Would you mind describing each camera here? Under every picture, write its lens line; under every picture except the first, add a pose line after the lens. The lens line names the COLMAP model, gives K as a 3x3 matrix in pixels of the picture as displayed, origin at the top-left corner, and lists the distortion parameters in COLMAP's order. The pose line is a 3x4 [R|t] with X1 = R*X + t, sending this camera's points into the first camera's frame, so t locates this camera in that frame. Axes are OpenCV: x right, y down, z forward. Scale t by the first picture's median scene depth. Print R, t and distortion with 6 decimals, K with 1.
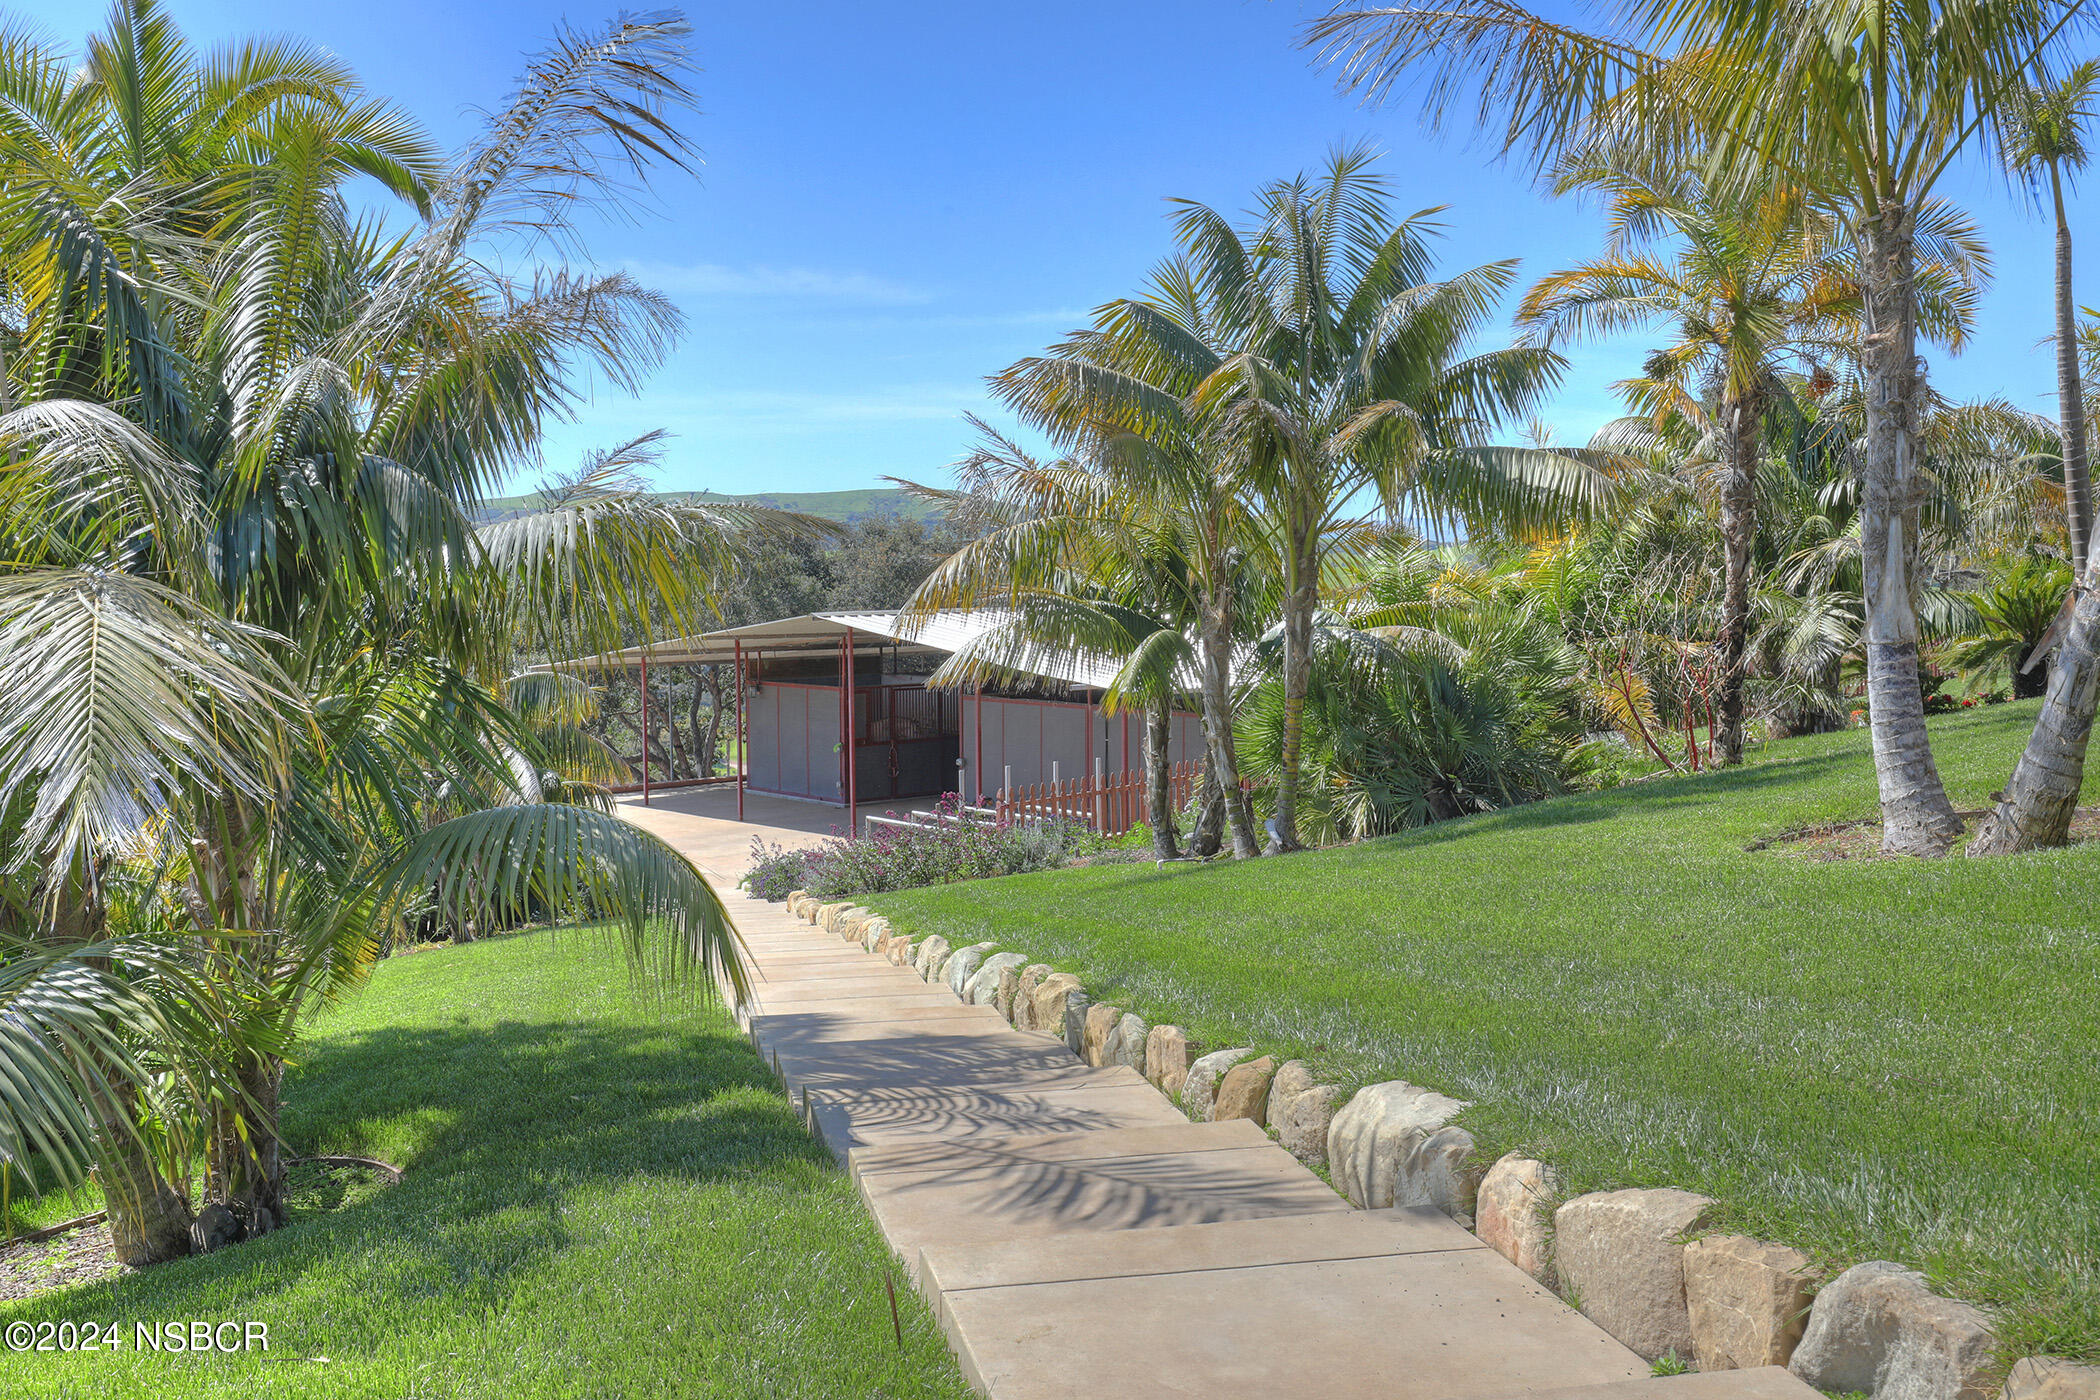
lens RADIAL K [[2085.2, 0, 1049.3], [0, 2085.2, 704.4], [0, 0, 1]] dist [0.002050, 0.000000]
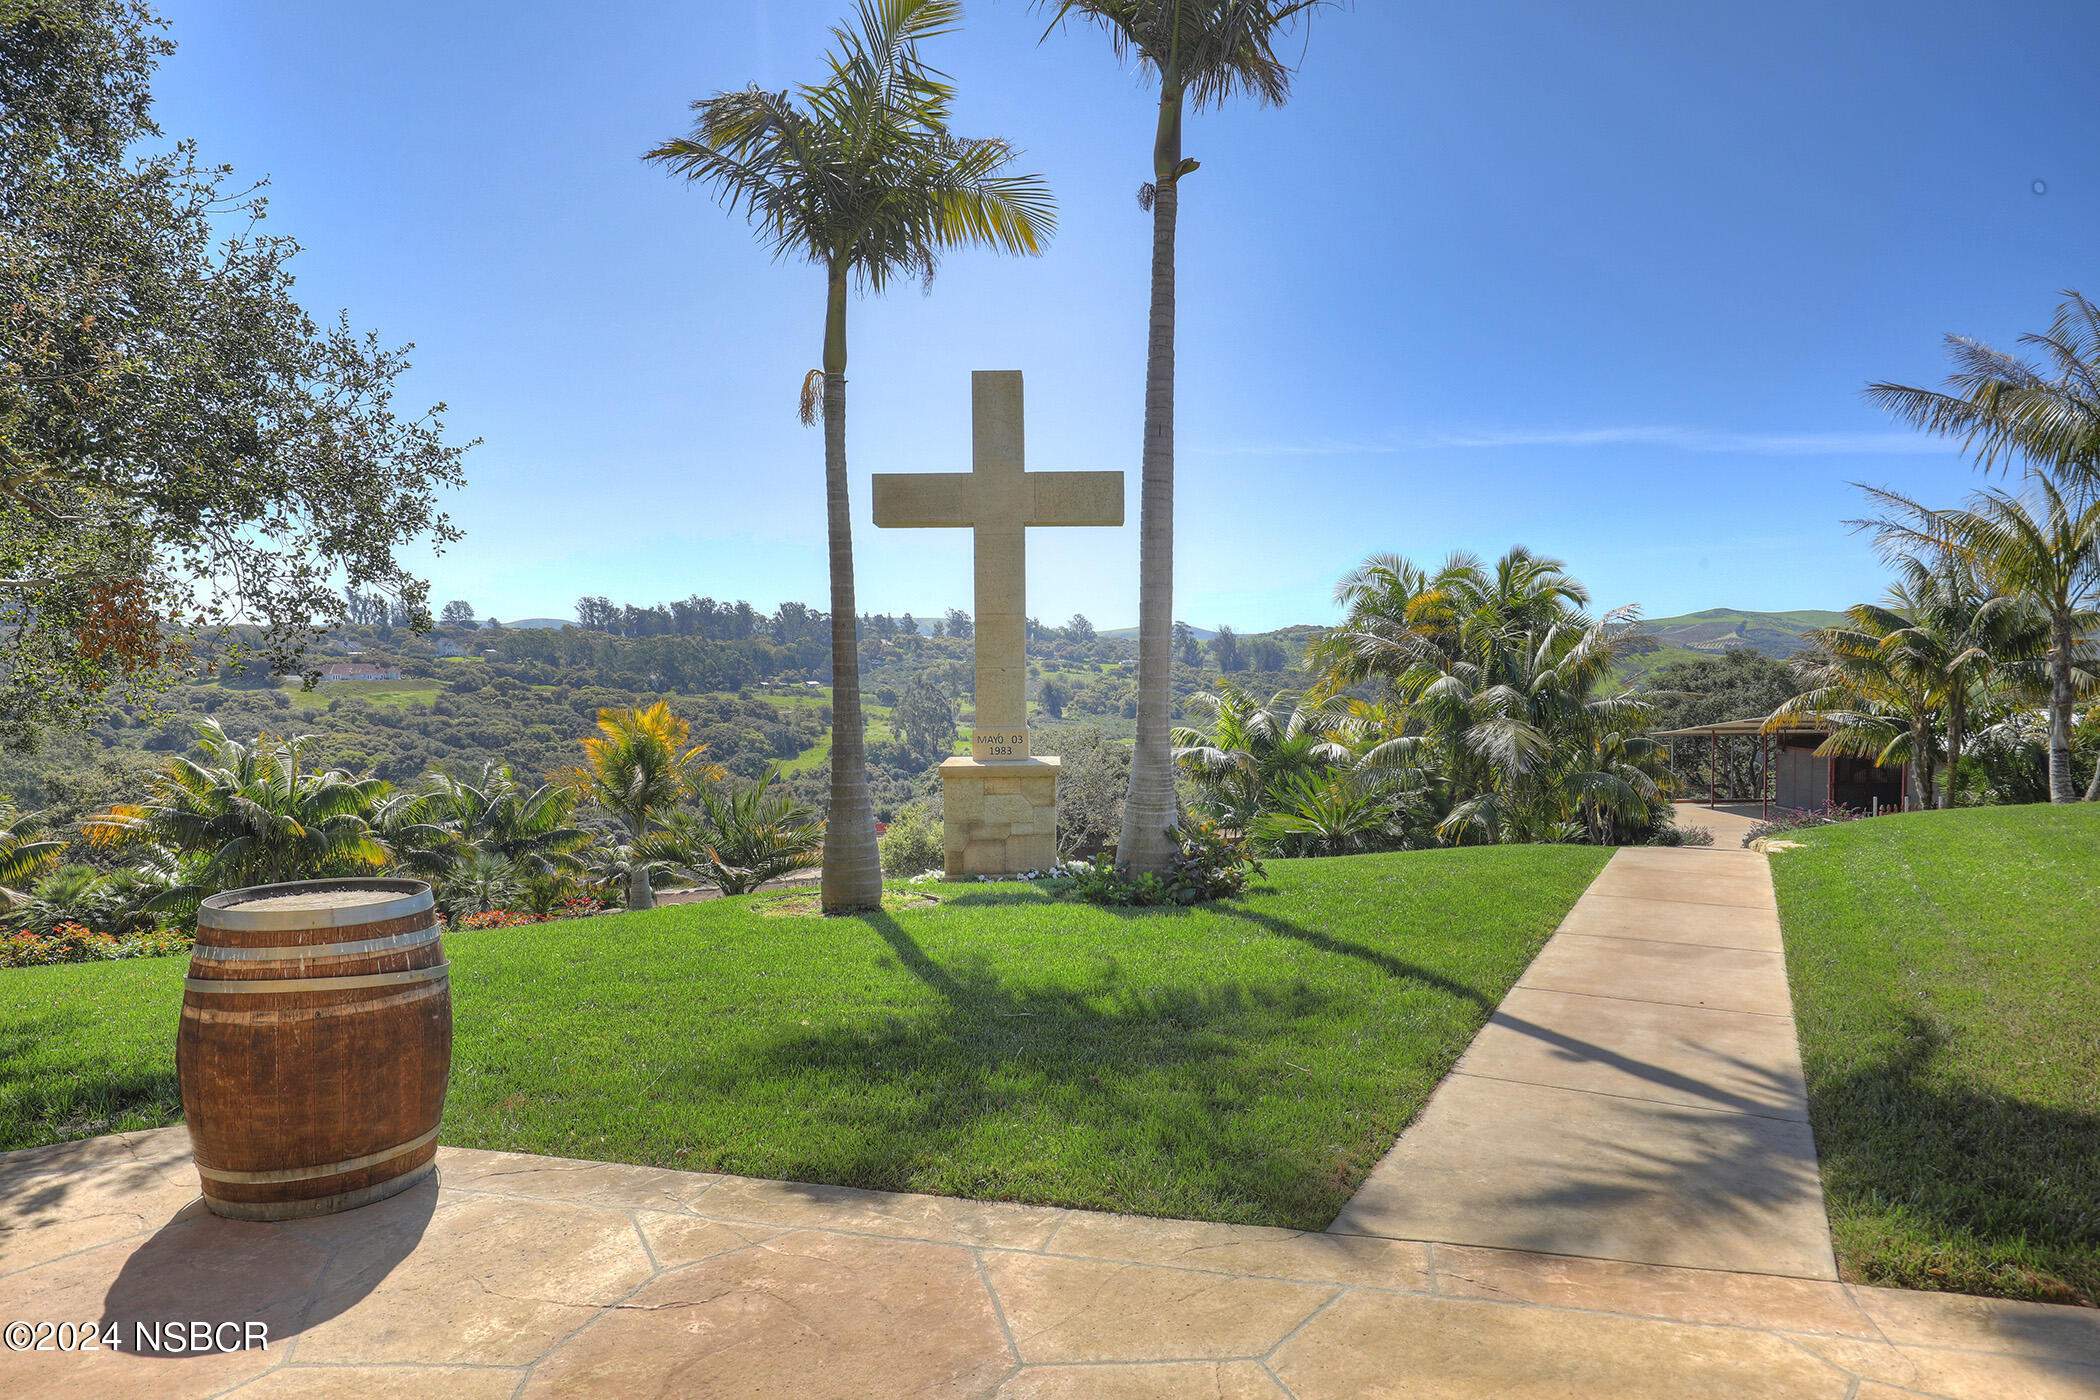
lens RADIAL K [[1262.8, 0, 1045.6], [0, 1262.8, 699.9], [0, 0, 1]] dist [0.002821, 0.002035]
pose [[0.760162, 0.019741, -0.649433, 0.084711], [-0.045290, 0.998717, -0.022654, 0.002615], [0.648153, 0.046634, 0.760081, -0.252995]]
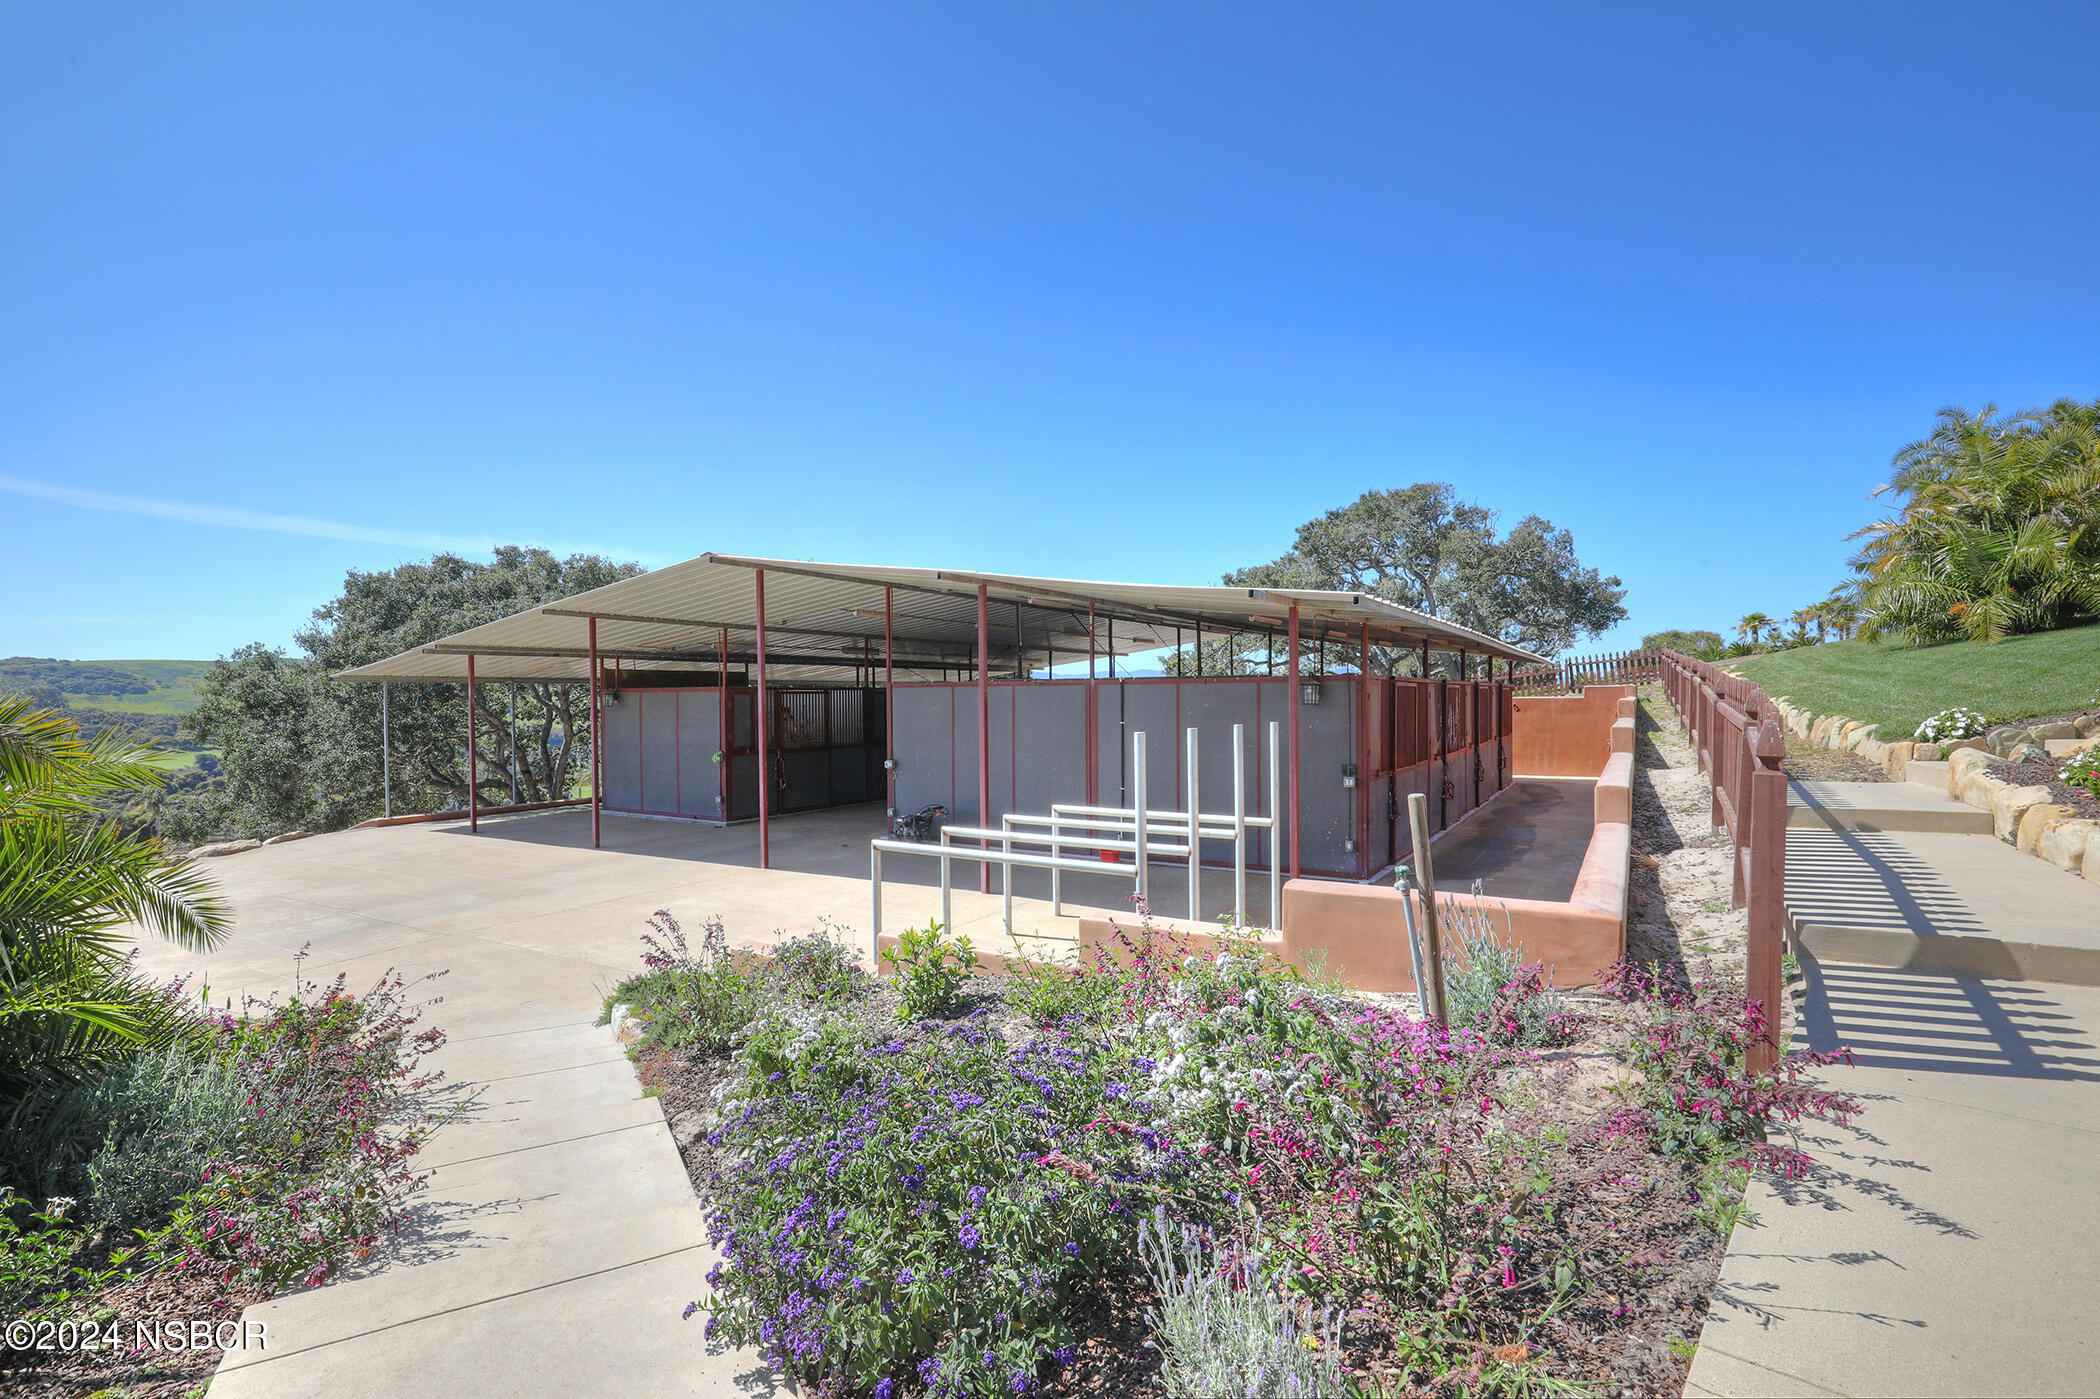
lens RADIAL K [[1011.9, 0, 1045.8], [0, 1011.9, 691.7], [0, 0, 1]] dist [-0.005322, 0.001425]
pose [[0.961155, -0.003446, 0.275988, -0.080119], [0.024119, 0.997146, -0.071548, 0.025070], [-0.274953, 0.075425, 0.958495, 0.519290]]
